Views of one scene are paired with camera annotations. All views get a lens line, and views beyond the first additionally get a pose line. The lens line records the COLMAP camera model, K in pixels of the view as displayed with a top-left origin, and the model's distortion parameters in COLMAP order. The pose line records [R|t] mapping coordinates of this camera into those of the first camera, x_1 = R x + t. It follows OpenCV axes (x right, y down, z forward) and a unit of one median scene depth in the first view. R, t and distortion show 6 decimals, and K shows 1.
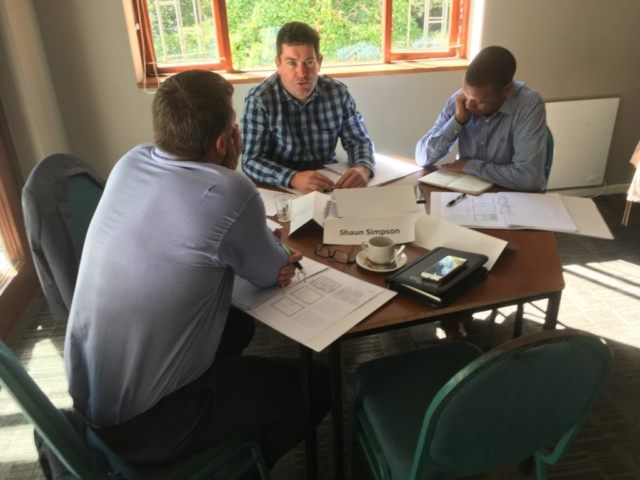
lens RADIAL K [[545.6, 0, 320.0], [0, 545.6, 240.0], [0, 0, 1]] dist [-0.039984, -0.005433]
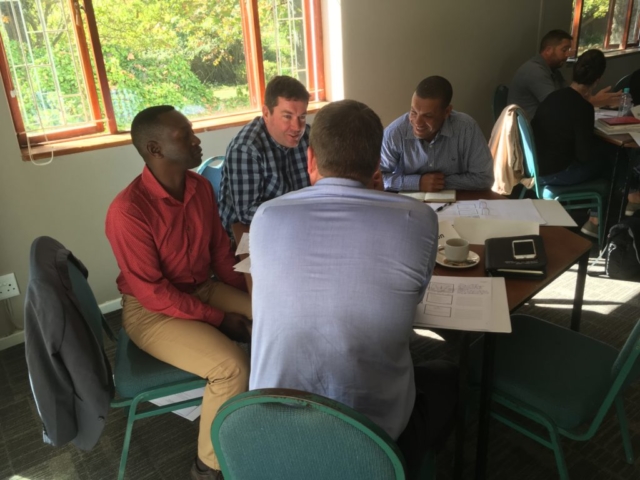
lens RADIAL K [[545.6, 0, 320.0], [0, 545.6, 240.0], [0, 0, 1]] dist [-0.039984, -0.005433]
pose [[0.841133, -0.194332, 0.504708, -0.542767], [0.243451, 0.969369, -0.032484, -0.029873], [-0.482935, 0.150195, 0.862679, 0.094331]]
